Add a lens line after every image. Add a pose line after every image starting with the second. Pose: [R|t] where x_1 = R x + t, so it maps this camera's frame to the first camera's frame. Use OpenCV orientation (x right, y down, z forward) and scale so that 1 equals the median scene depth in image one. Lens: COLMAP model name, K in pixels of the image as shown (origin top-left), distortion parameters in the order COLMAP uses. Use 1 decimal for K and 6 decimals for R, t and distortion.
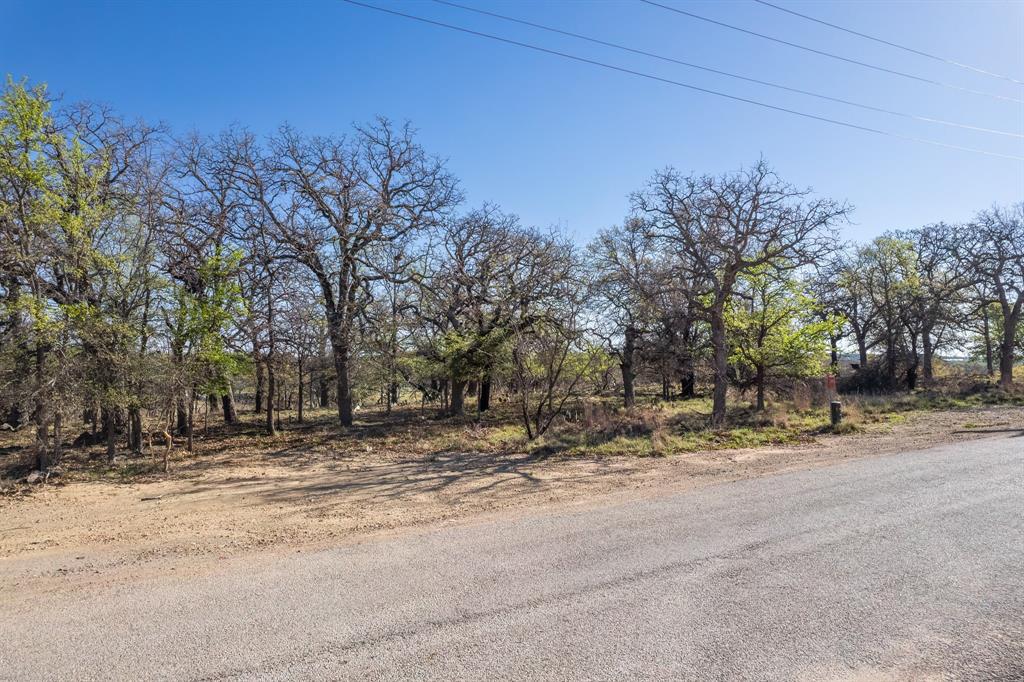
lens RADIAL K [[658.3, 0, 514.2], [0, 658.3, 349.5], [0, 0, 1]] dist [-0.079011, 0.072559]
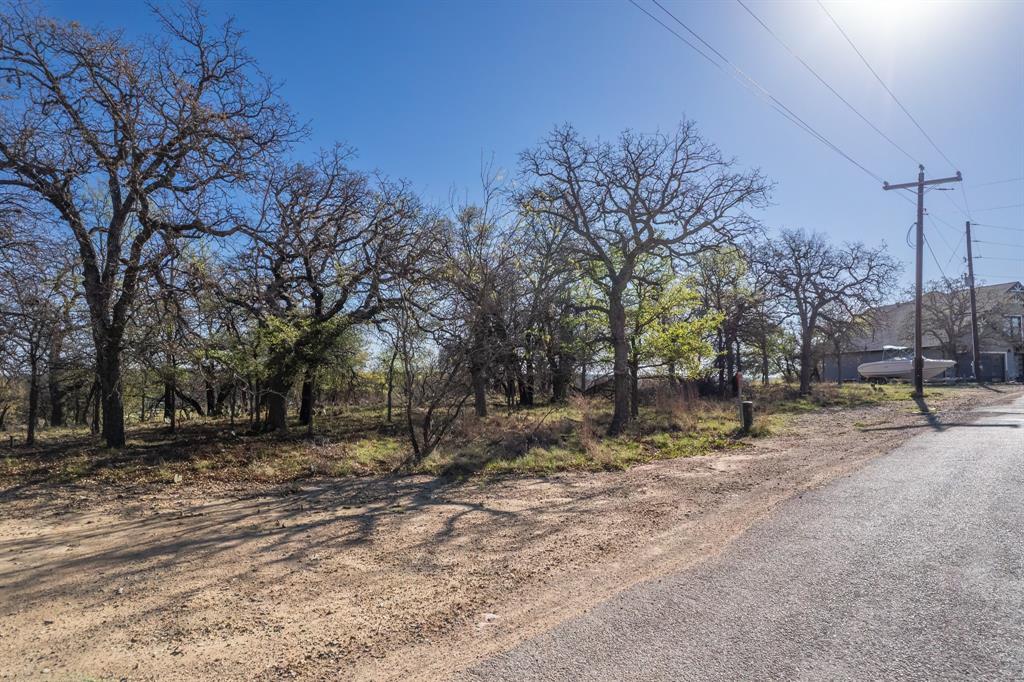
lens RADIAL K [[658.3, 0, 514.5], [0, 658.3, 348.5], [0, 0, 1]] dist [-0.079011, 0.072559]
pose [[0.938150, 0.018464, 0.345736, -0.119516], [-0.007236, 0.999405, -0.033738, 0.039577], [-0.346153, 0.029150, 0.937725, 0.262825]]
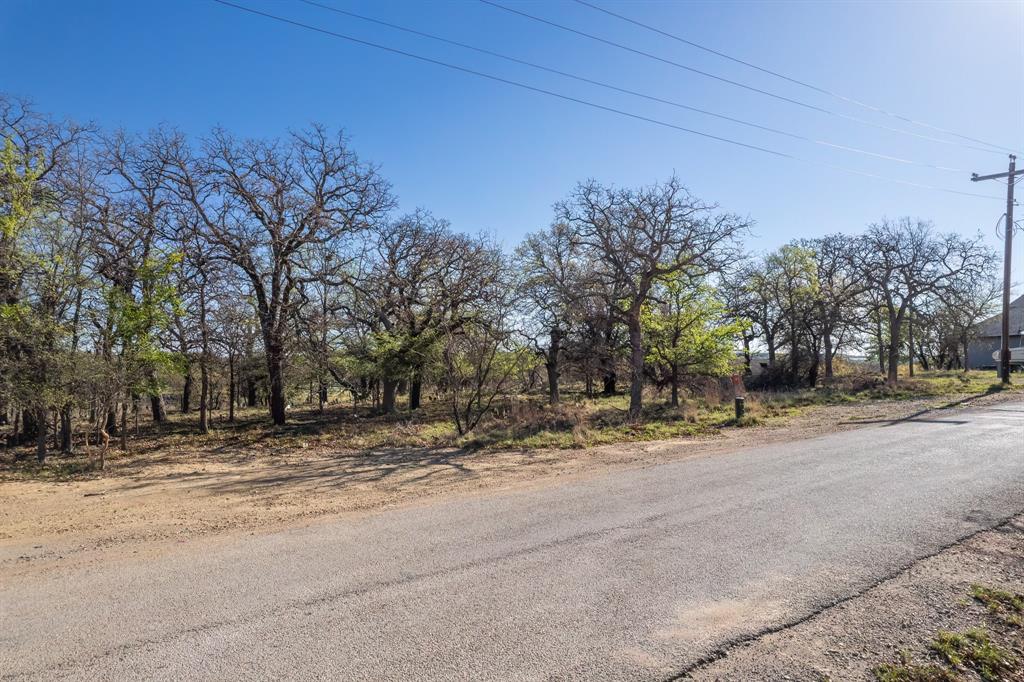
lens RADIAL K [[658.3, 0, 515.4], [0, 658.3, 350.1], [0, 0, 1]] dist [-0.079011, 0.072559]
pose [[0.993940, 0.001342, 0.109917, -0.003913], [-0.001582, 0.999997, 0.002092, -0.001818], [-0.109914, -0.002253, 0.993939, -0.058380]]
